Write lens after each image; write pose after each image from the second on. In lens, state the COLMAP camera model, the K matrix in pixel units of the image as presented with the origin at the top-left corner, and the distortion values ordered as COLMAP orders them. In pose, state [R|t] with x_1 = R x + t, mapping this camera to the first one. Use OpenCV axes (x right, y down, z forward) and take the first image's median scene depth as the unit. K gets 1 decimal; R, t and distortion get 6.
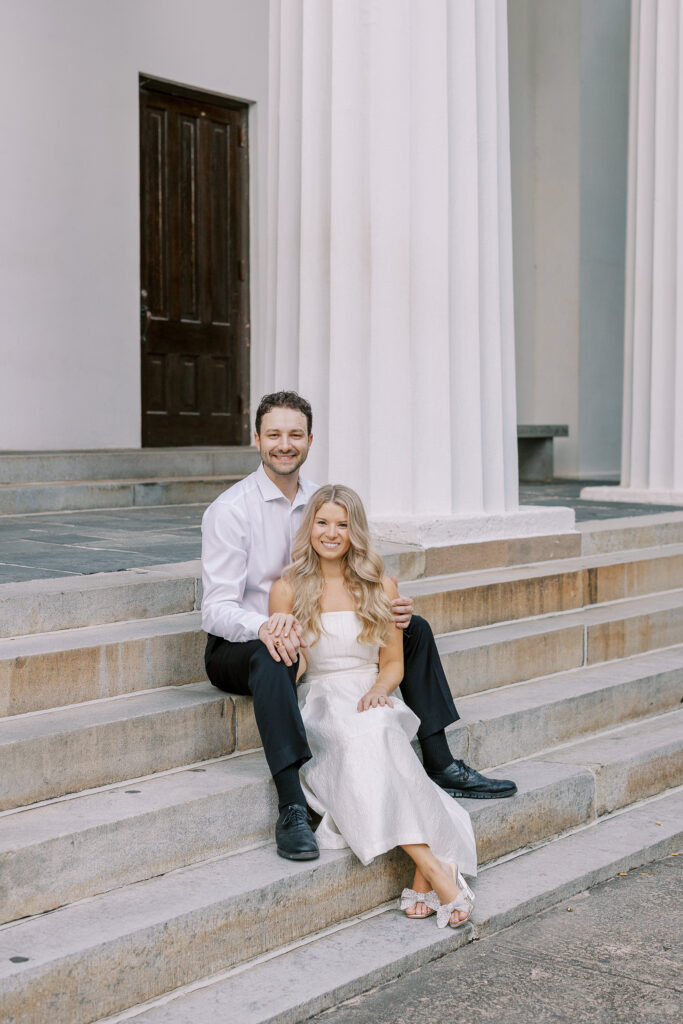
lens RADIAL K [[1488.1, 0, 341.5], [0, 1488.1, 512.0], [0, 0, 1]] dist [0.011209, -0.027778]
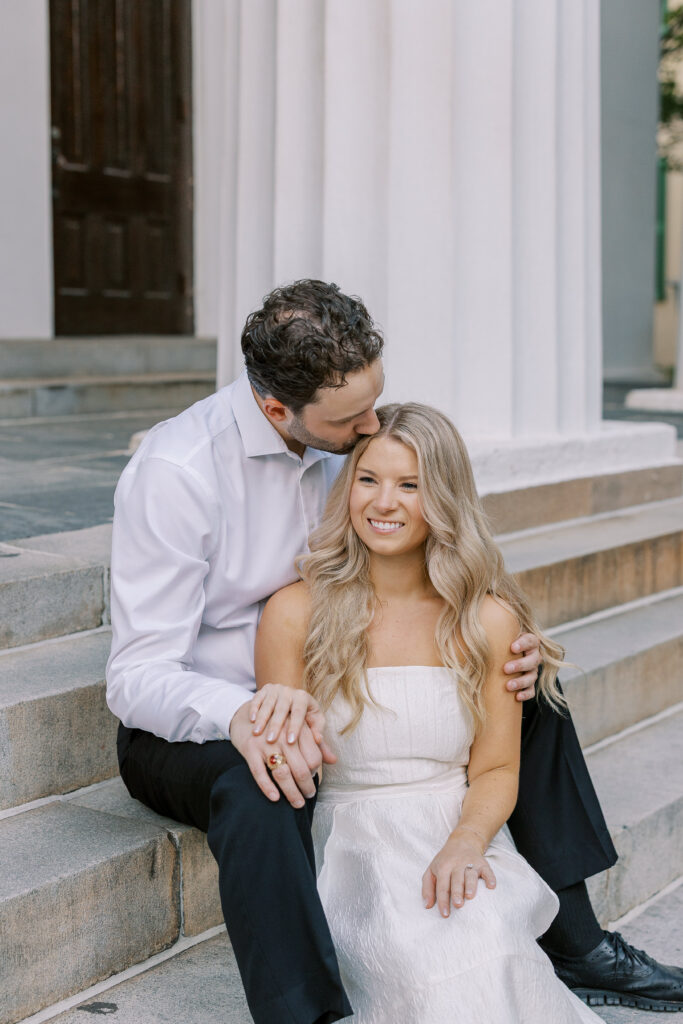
lens RADIAL K [[1488.1, 0, 341.5], [0, 1488.1, 512.0], [0, 0, 1]] dist [0.011209, -0.027778]
pose [[0.999258, -0.000225, 0.038516, -0.032218], [-0.002438, 0.997610, 0.069055, -0.014019], [-0.038440, -0.069098, 0.996869, 0.452656]]
